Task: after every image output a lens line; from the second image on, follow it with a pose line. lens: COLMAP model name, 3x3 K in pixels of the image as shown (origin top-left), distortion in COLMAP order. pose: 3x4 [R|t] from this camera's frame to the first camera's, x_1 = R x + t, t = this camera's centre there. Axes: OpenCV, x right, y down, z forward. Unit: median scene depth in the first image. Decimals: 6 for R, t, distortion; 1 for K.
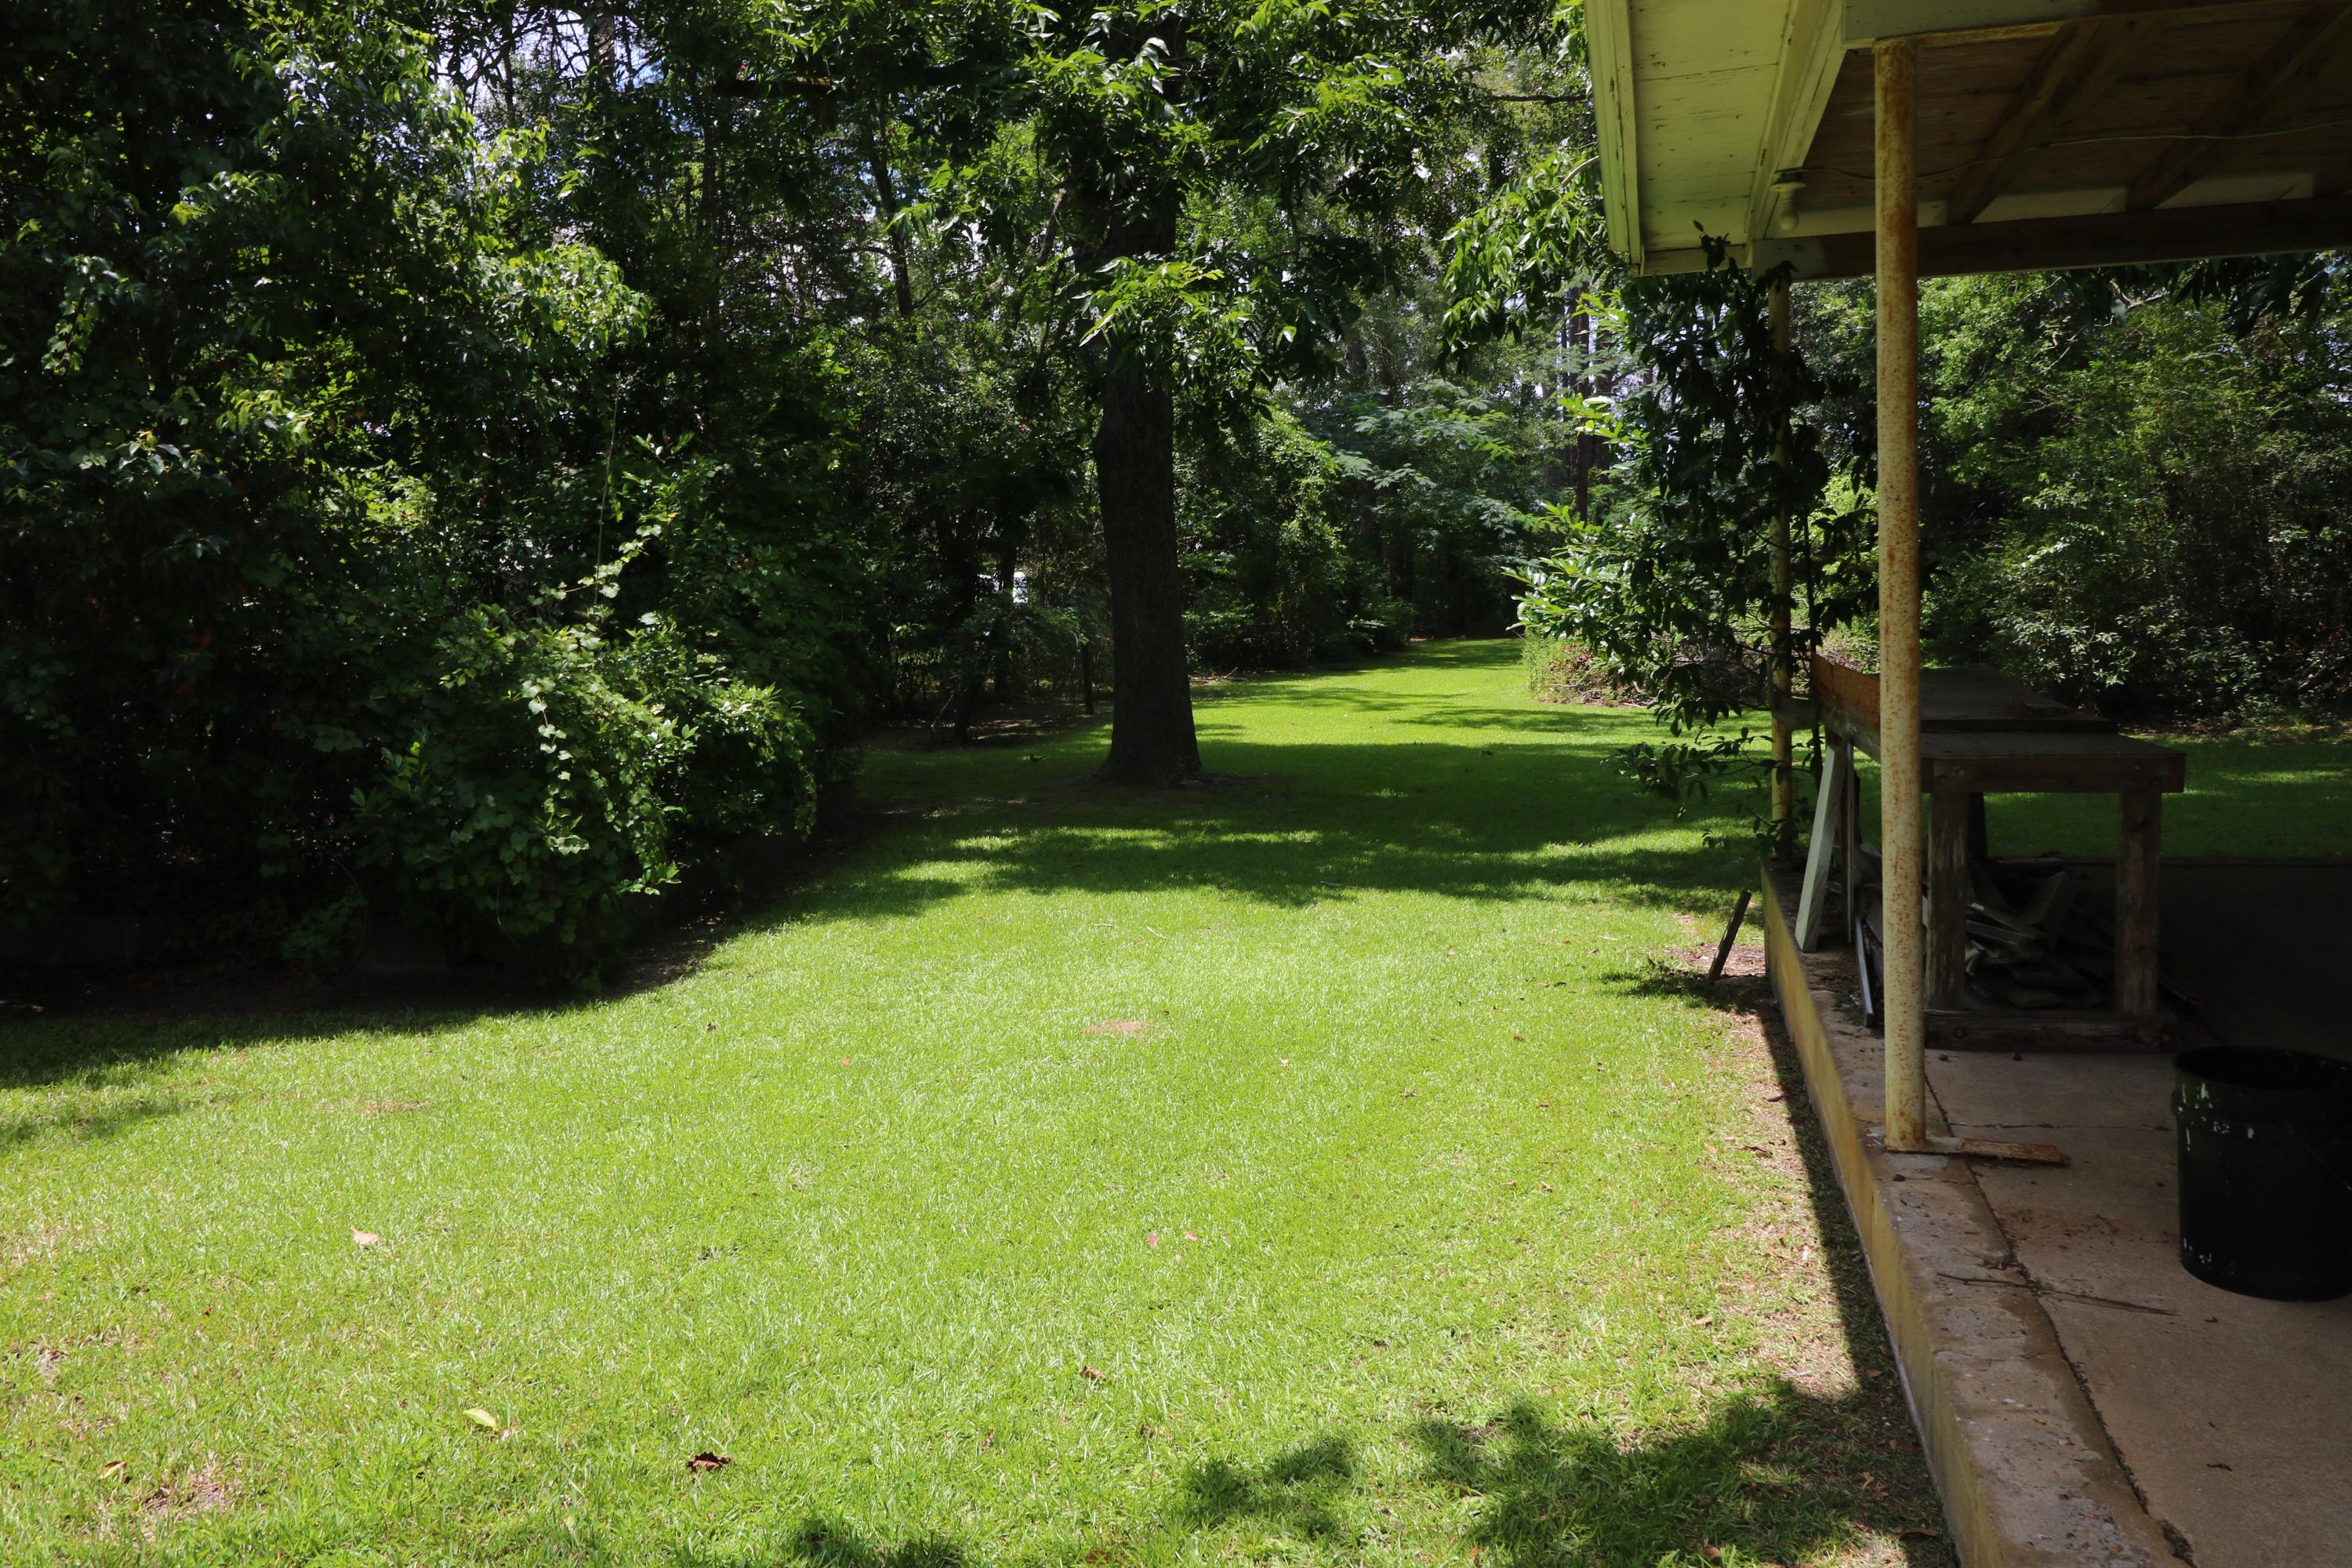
lens RADIAL K [[1973.8, 0, 1176.0], [0, 1973.8, 784.0], [0, 0, 1]] dist [0.070958, -0.001800]
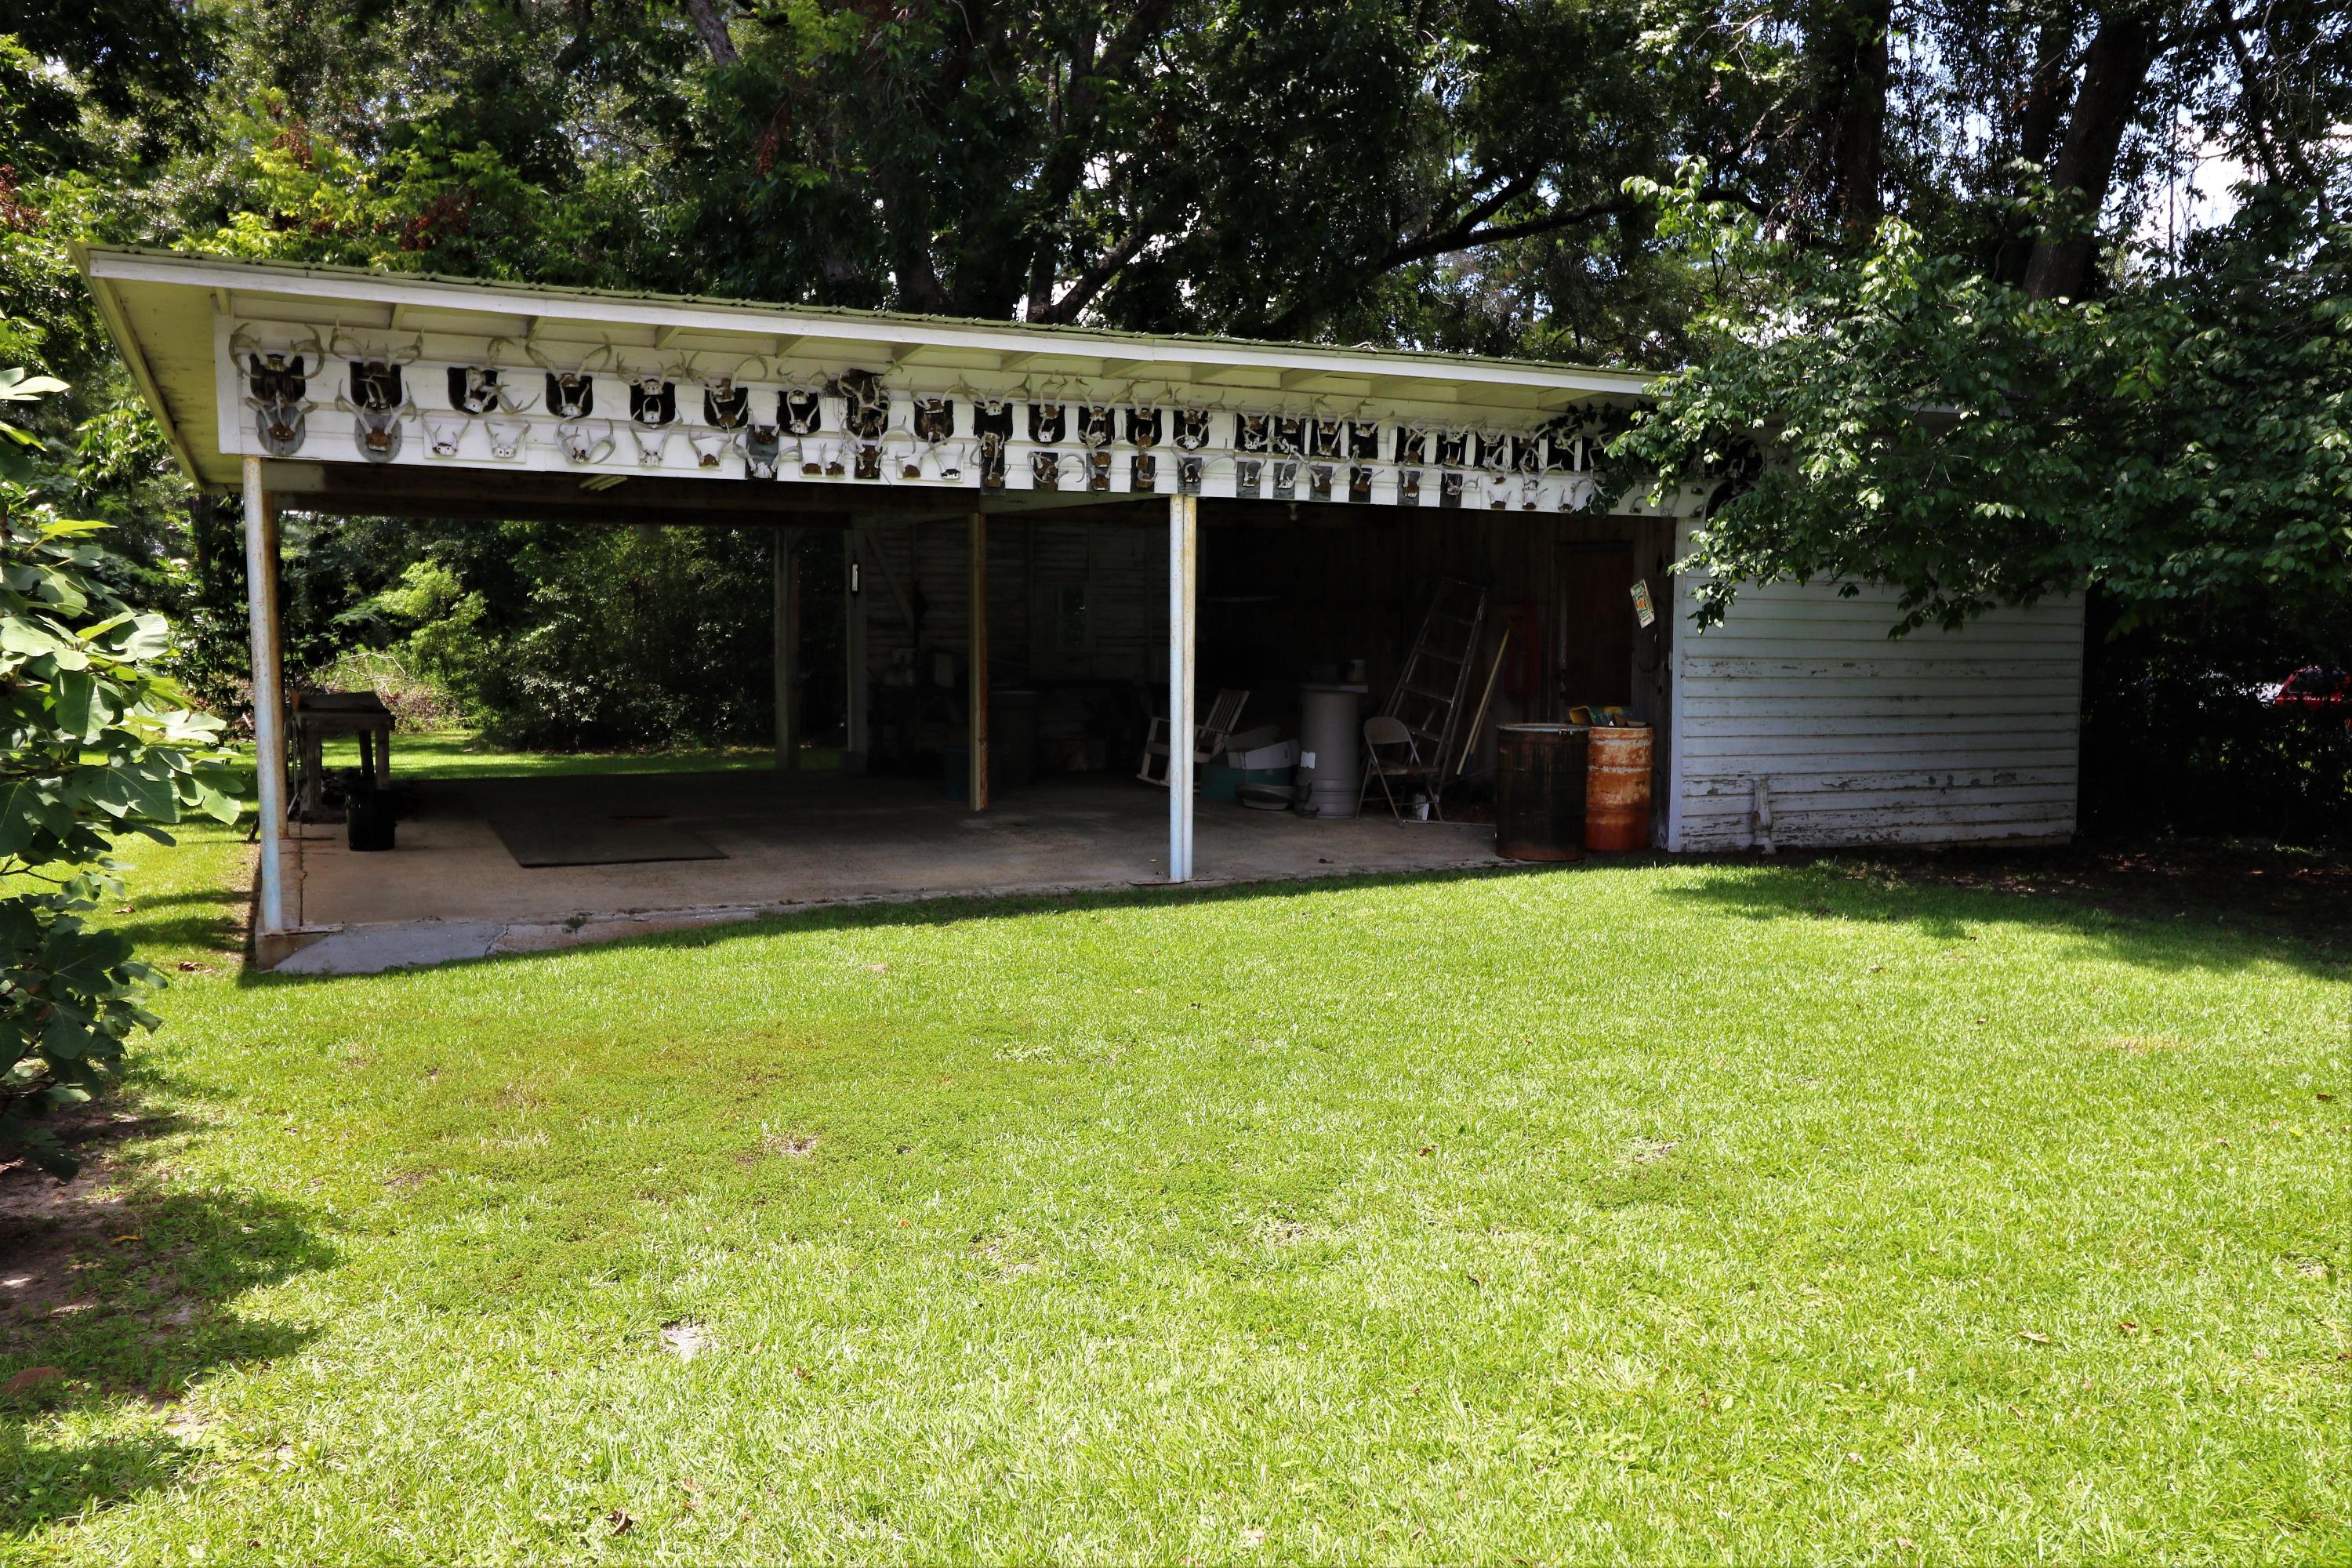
lens RADIAL K [[1973.8, 0, 1176.0], [0, 1973.8, 784.0], [0, 0, 1]] dist [0.070958, -0.001800]
pose [[0.798275, -0.009780, 0.602213, -0.076855], [0.026709, 0.999459, -0.019174, 0.037432], [-0.601700, 0.031390, 0.798105, -0.449028]]
